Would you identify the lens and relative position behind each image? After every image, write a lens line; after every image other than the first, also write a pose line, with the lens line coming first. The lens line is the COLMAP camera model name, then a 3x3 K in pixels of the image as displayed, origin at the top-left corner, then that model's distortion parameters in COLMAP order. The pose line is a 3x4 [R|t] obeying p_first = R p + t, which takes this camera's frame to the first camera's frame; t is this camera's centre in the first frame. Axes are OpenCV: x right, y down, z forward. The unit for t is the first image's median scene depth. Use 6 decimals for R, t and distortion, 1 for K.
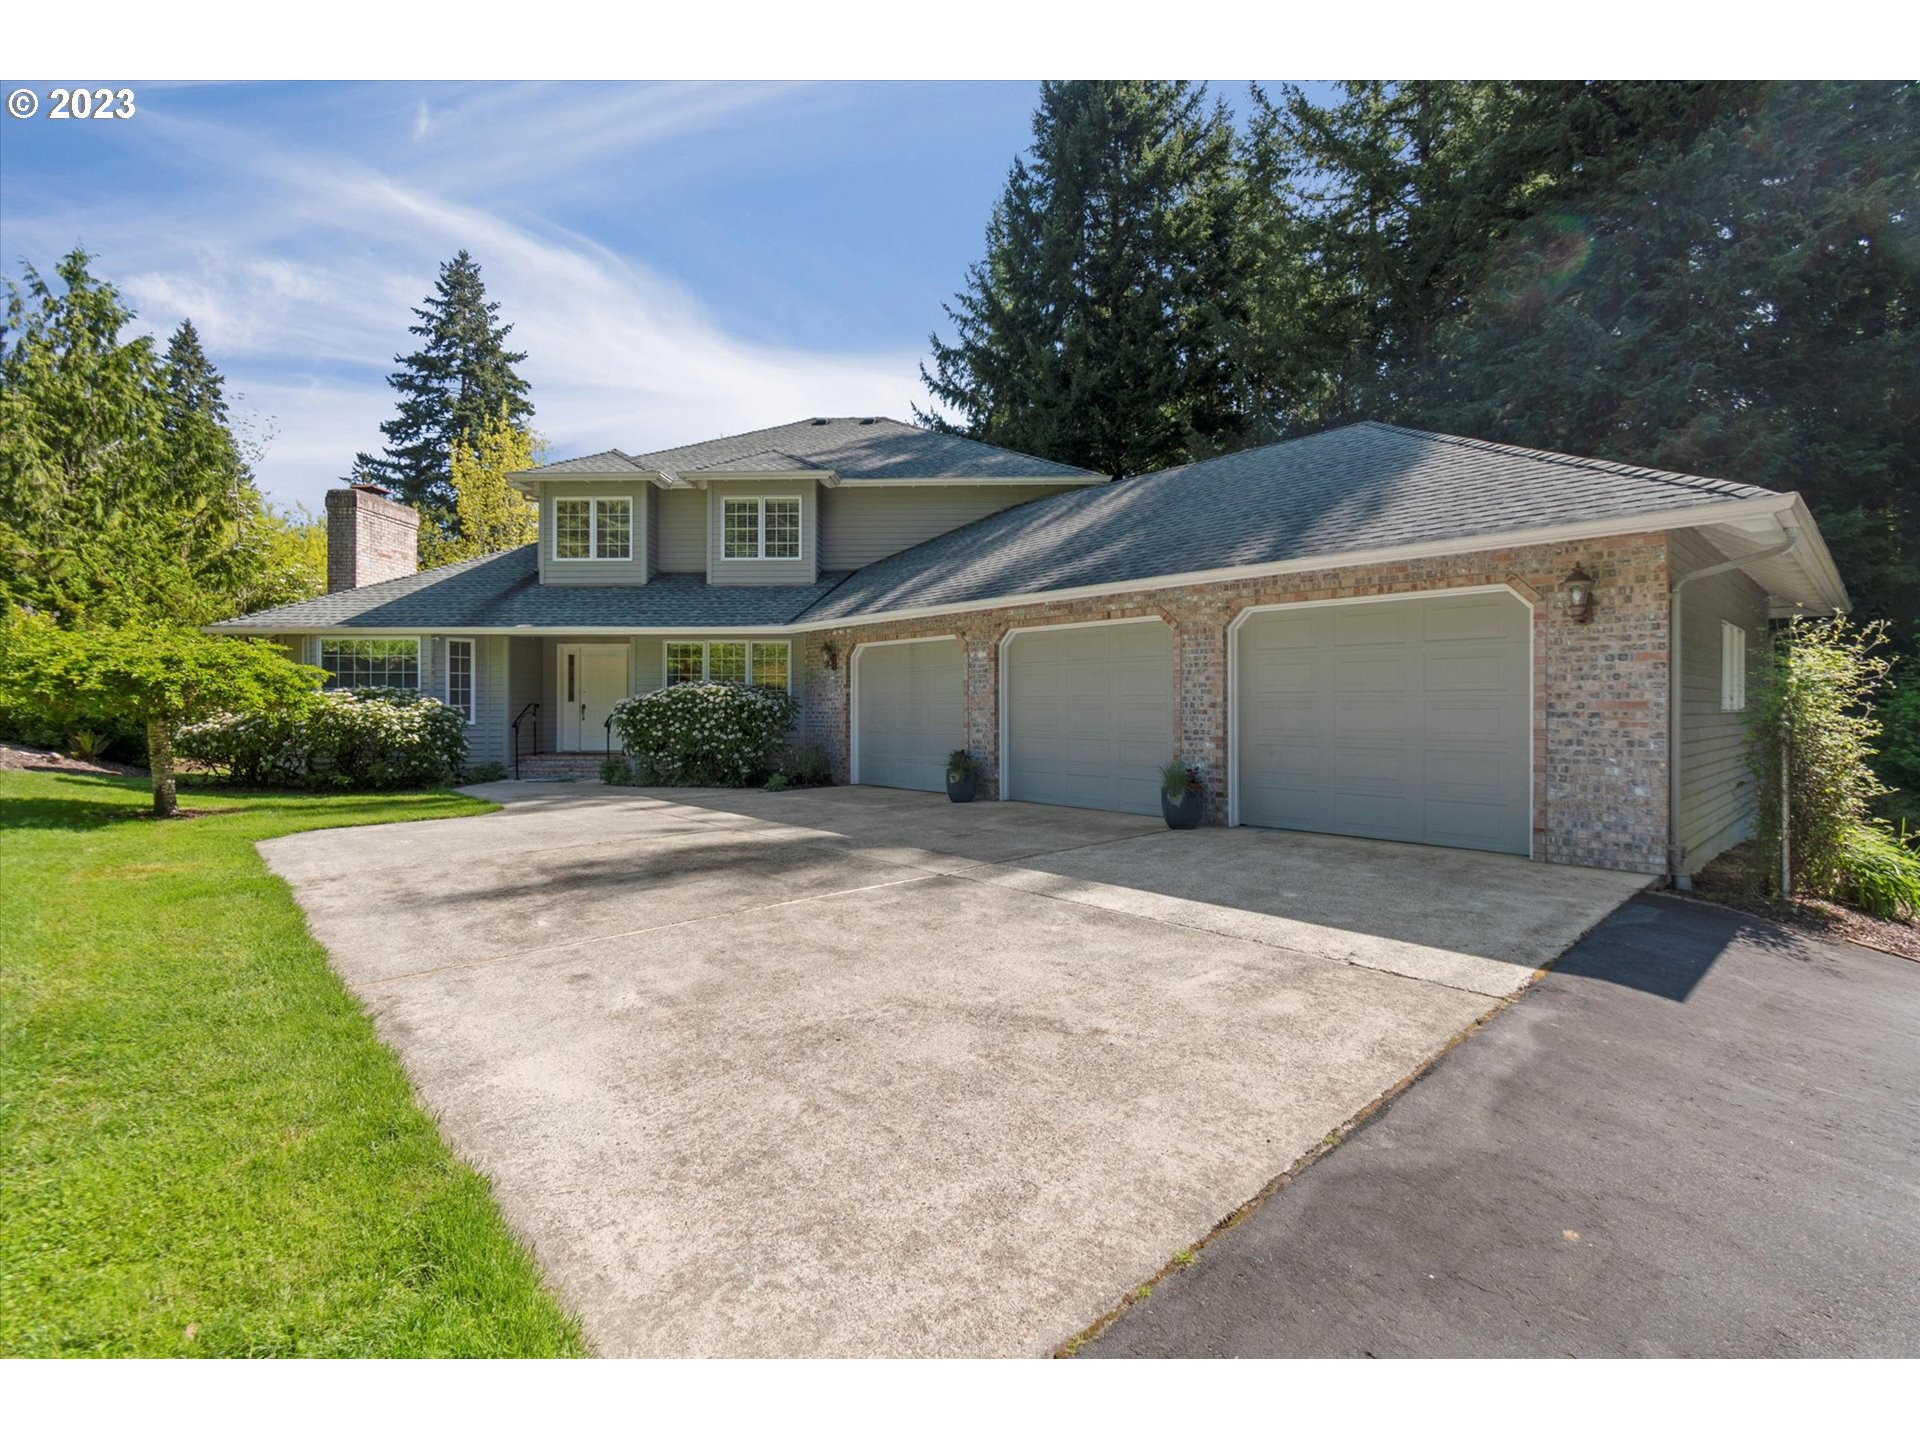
lens RADIAL K [[862.2, 0, 958.4], [0, 862.2, 722.7], [0, 0, 1]] dist [0.011739, -0.001897]
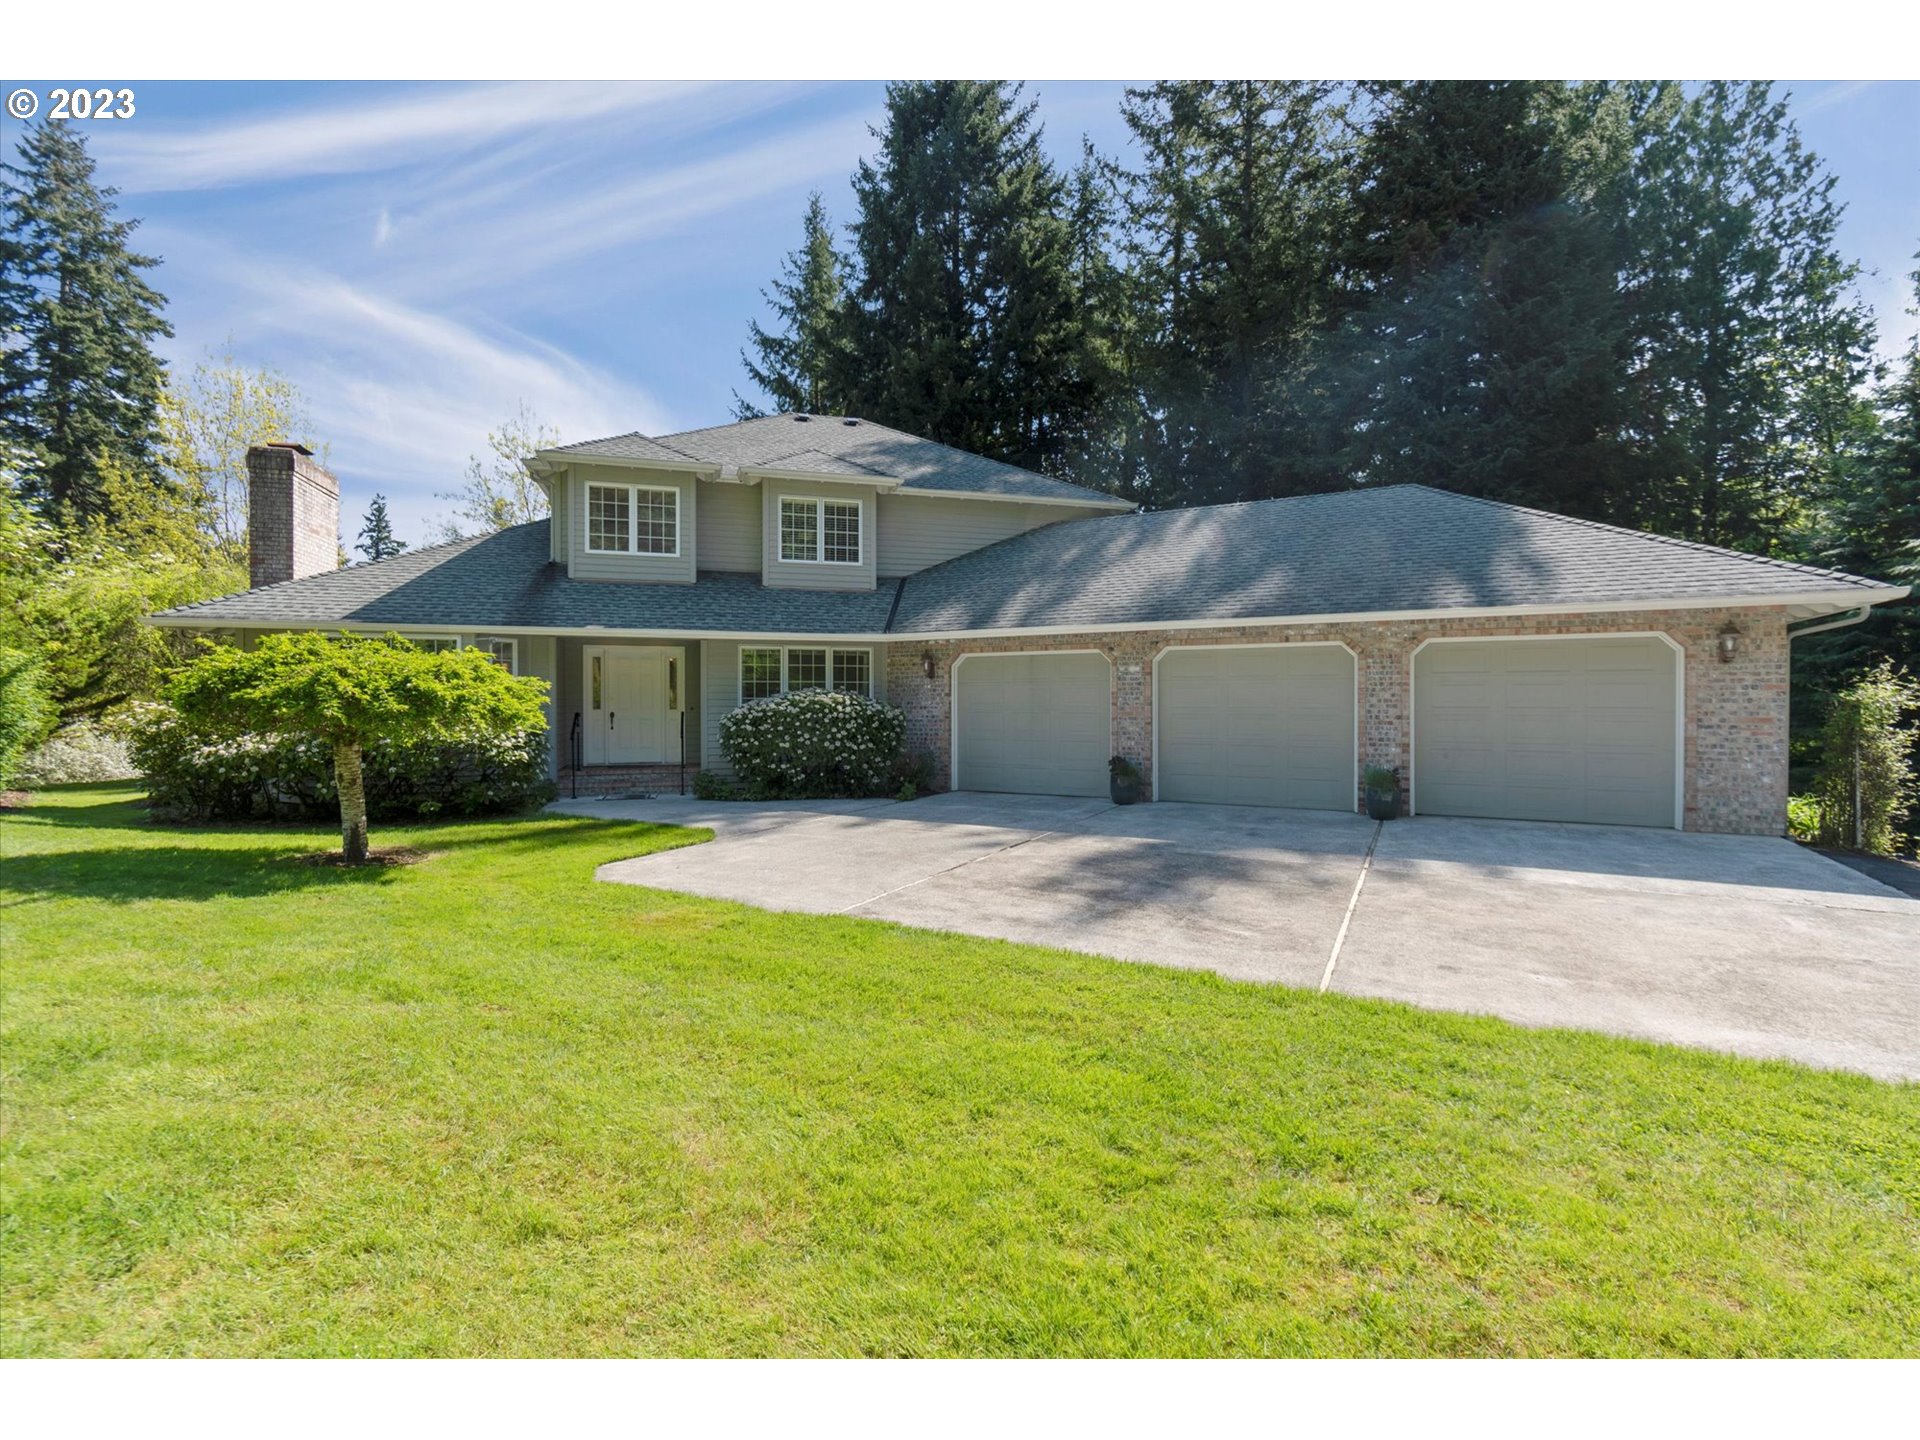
lens RADIAL K [[862.2, 0, 958.5], [0, 862.2, 726.5], [0, 0, 1]] dist [0.011739, -0.001897]
pose [[0.945335, -0.010867, 0.325921, -0.425395], [0.007161, 0.999895, 0.012566, -0.016683], [-0.326023, -0.009545, 0.945314, 0.027667]]
